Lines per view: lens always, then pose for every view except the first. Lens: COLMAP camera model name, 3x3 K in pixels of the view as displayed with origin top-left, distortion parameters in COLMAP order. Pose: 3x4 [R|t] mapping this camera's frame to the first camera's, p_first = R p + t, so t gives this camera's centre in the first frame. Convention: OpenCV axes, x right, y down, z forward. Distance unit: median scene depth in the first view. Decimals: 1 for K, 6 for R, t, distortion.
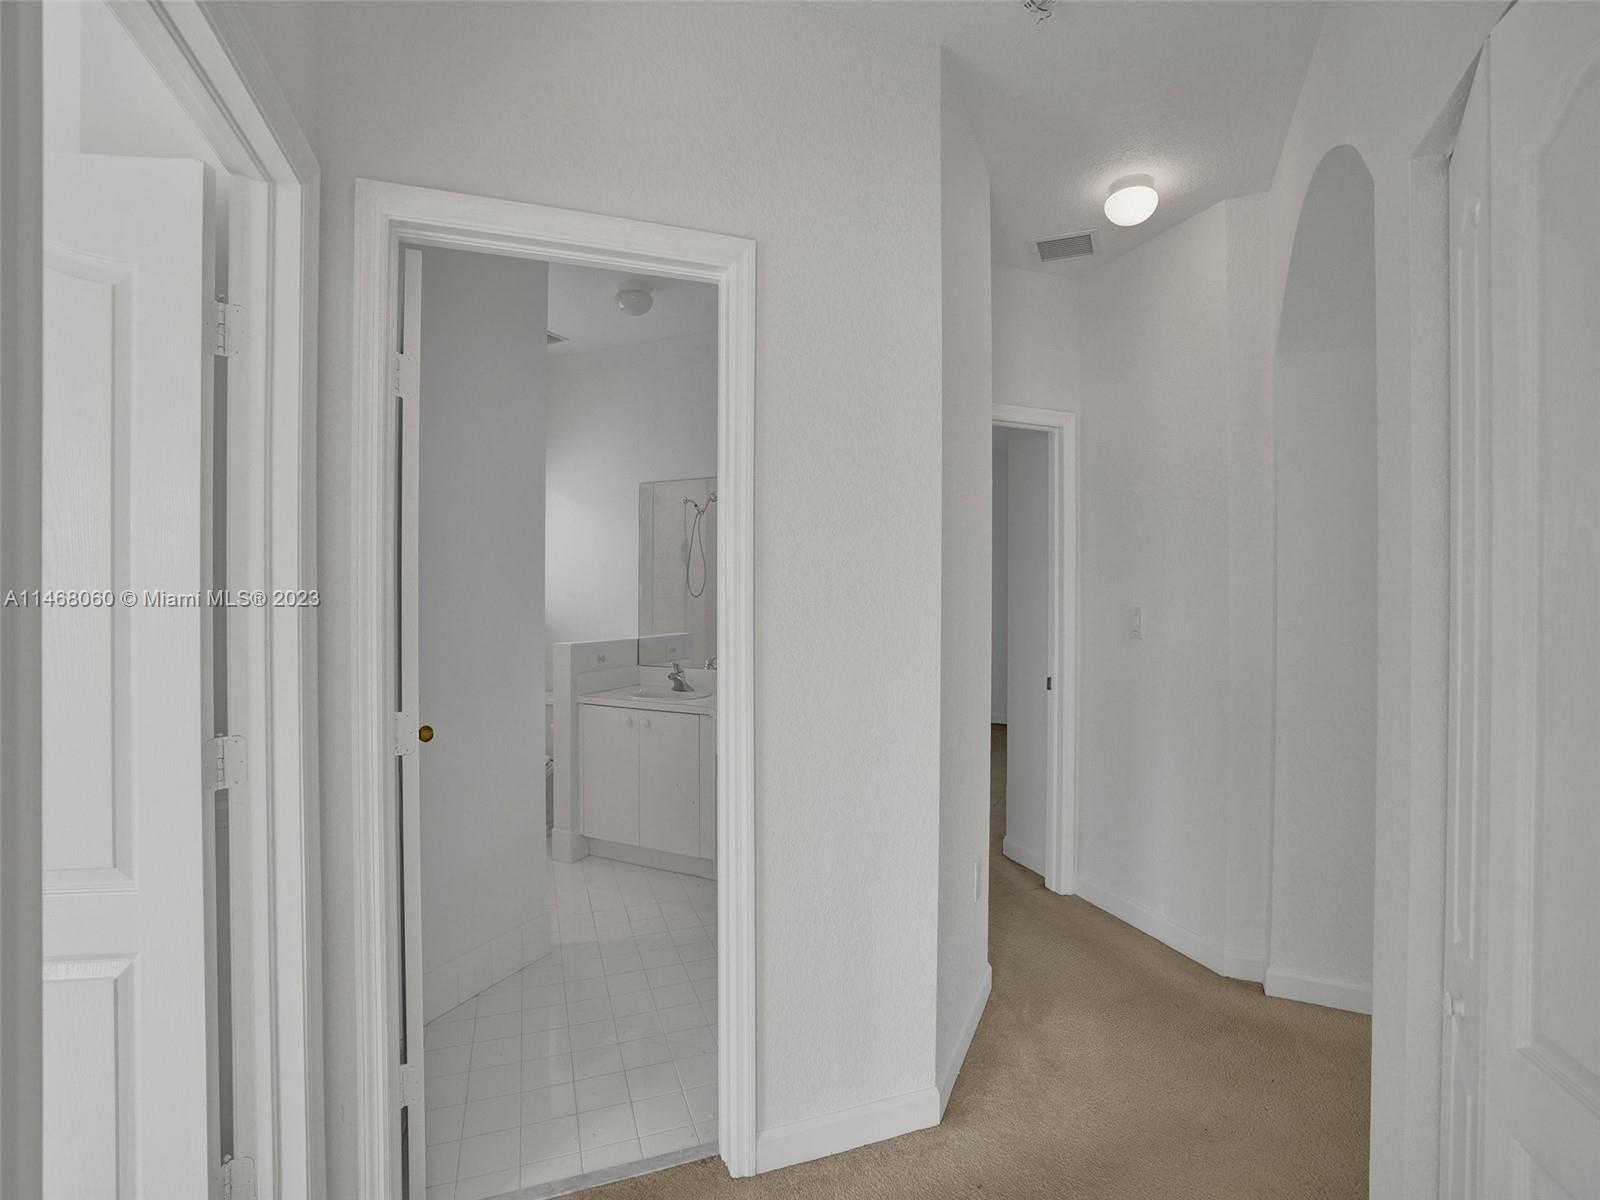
lens RADIAL K [[744.5, 0, 803.2], [0, 744.5, 592.9], [0, 0, 1]] dist [-0.065107, 0.022754]
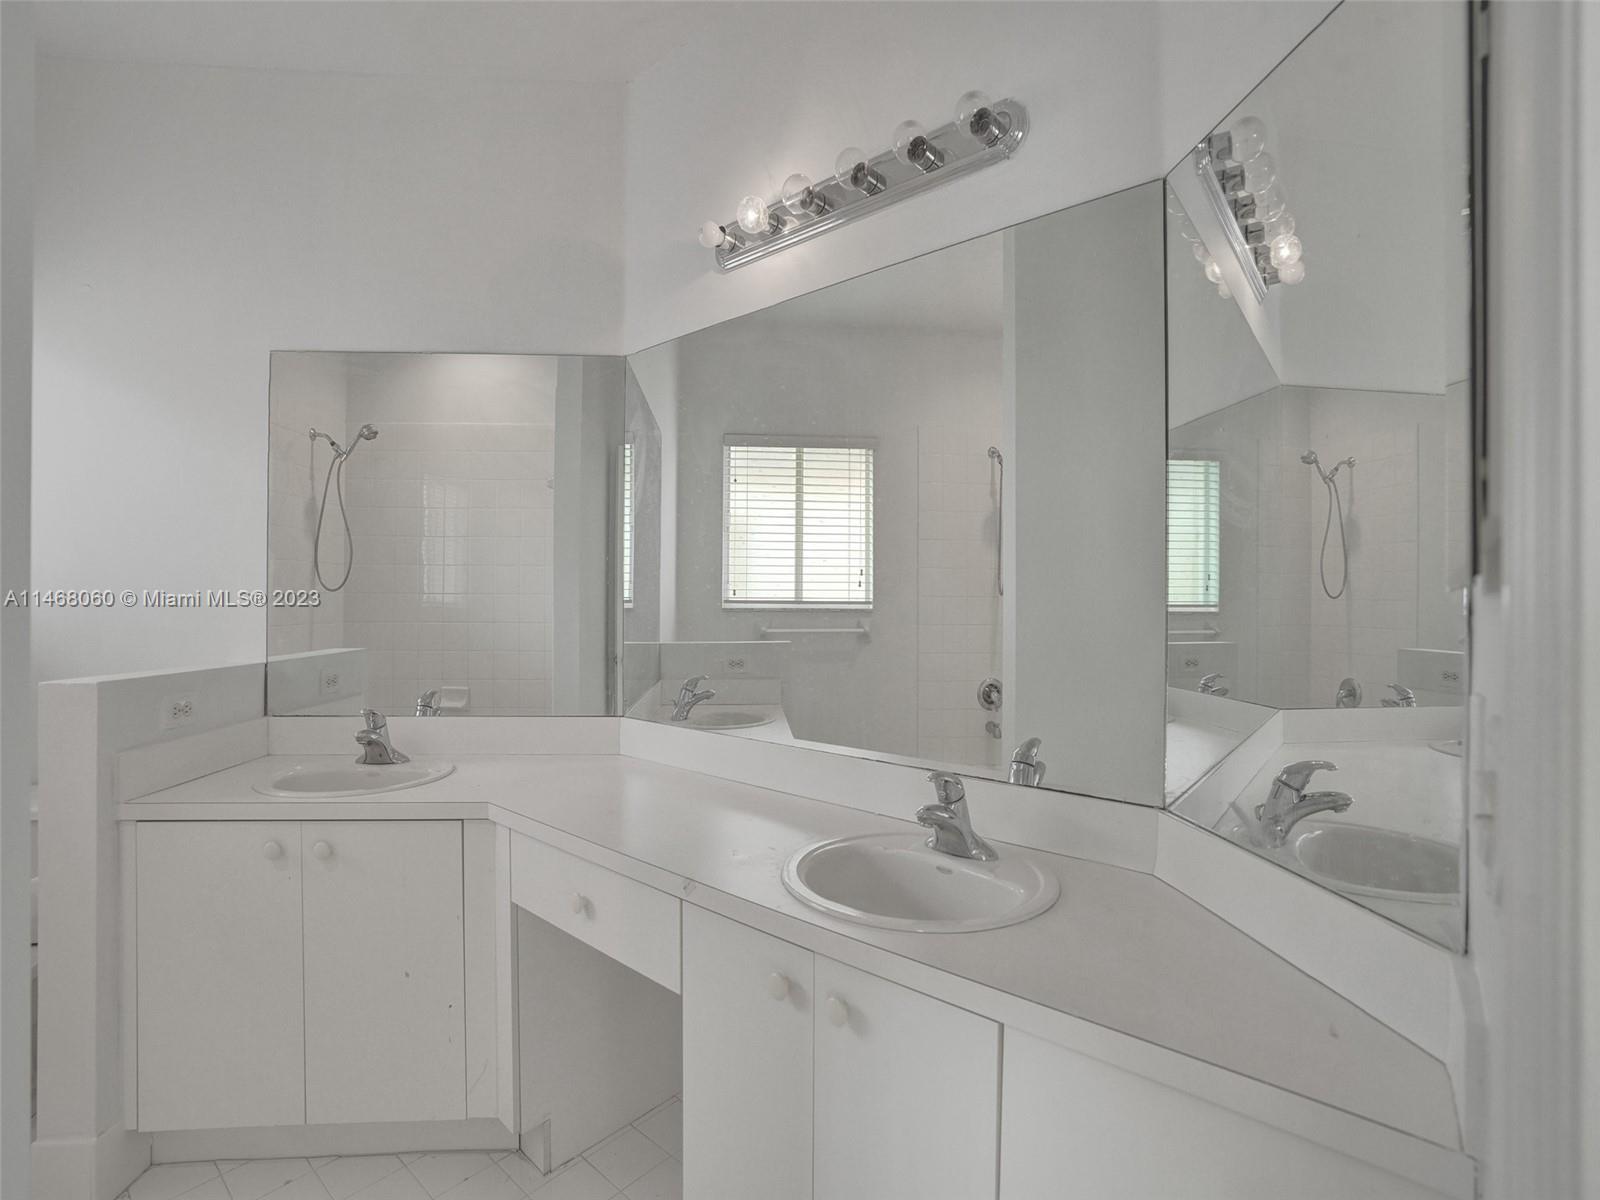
lens RADIAL K [[744.5, 0, 803.2], [0, 744.5, 592.9], [0, 0, 1]] dist [-0.065107, 0.022754]
pose [[0.867873, -0.000565, 0.496786, -0.161138], [0.006577, 0.999925, -0.010353, 0.024228], [-0.496742, 0.012252, 0.867812, 0.432738]]
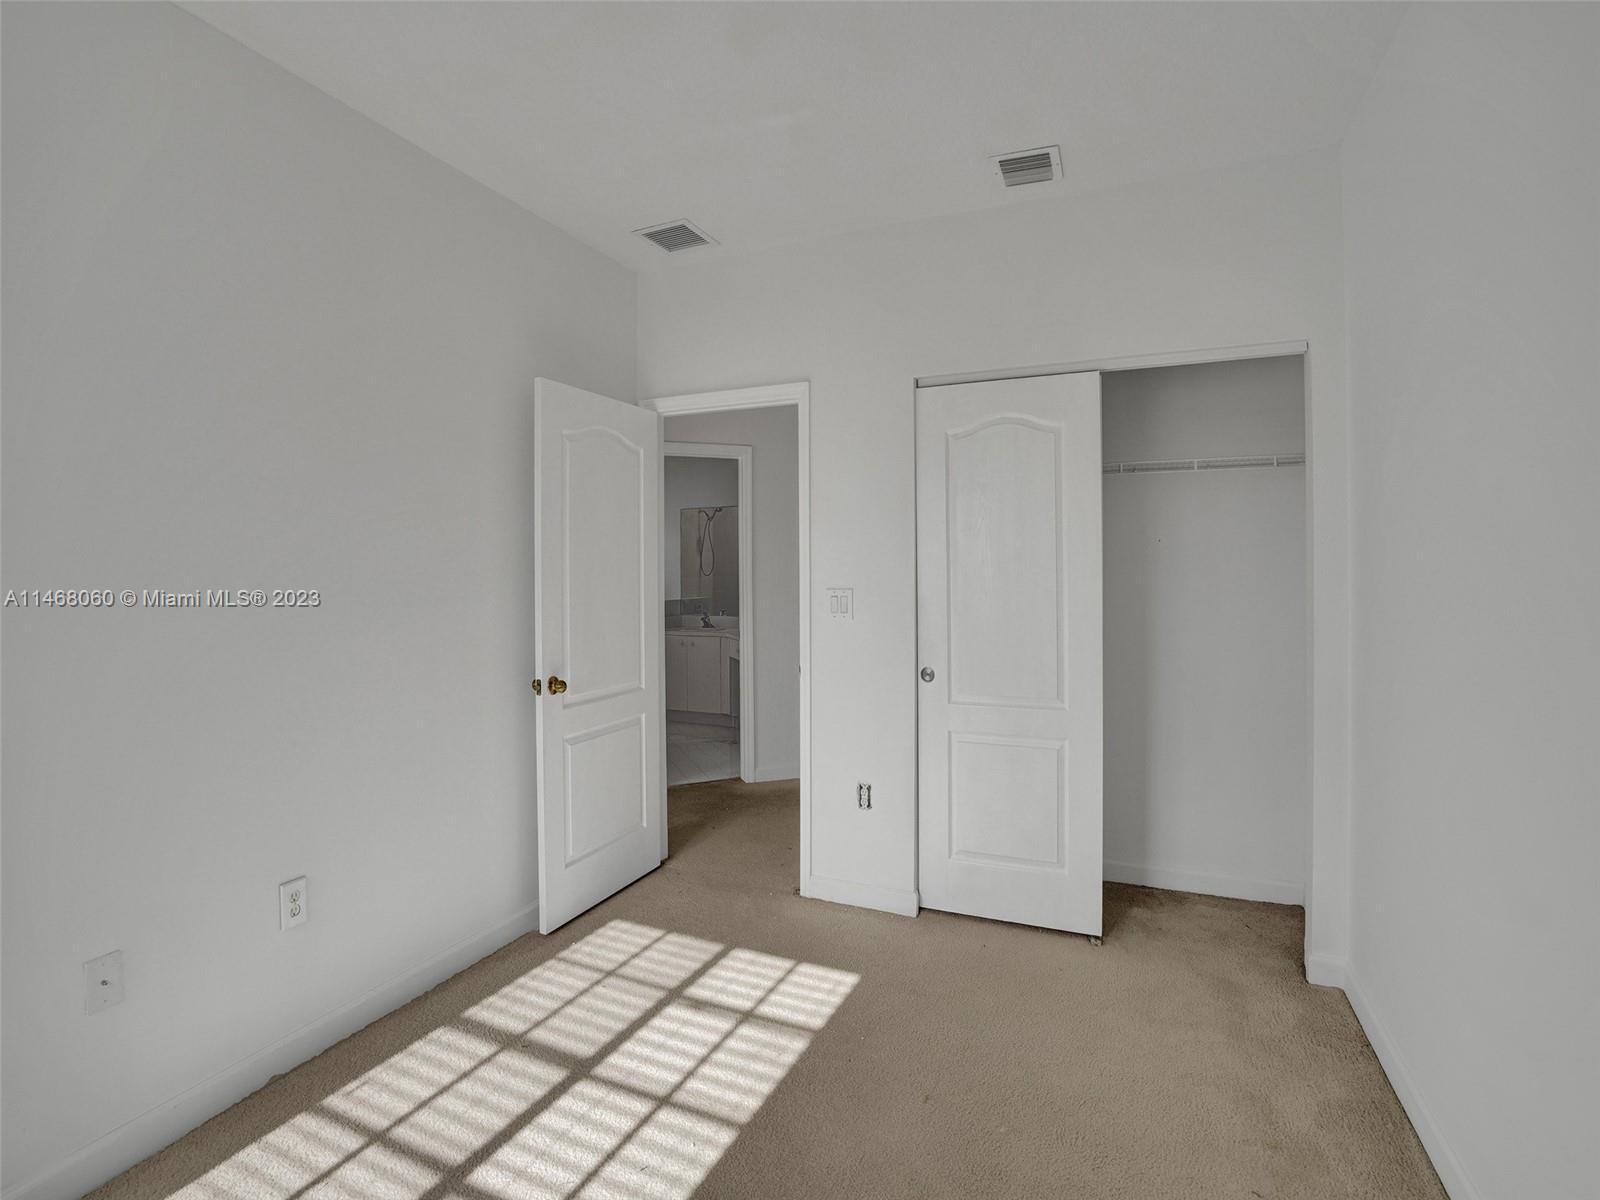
lens RADIAL K [[744.5, 0, 803.2], [0, 744.5, 592.9], [0, 0, 1]] dist [-0.065107, 0.022754]
pose [[0.999762, -0.004833, 0.021295, 0.027921], [0.004176, 0.999517, 0.030782, -0.006921], [-0.021434, -0.030686, 0.999299, -0.795237]]
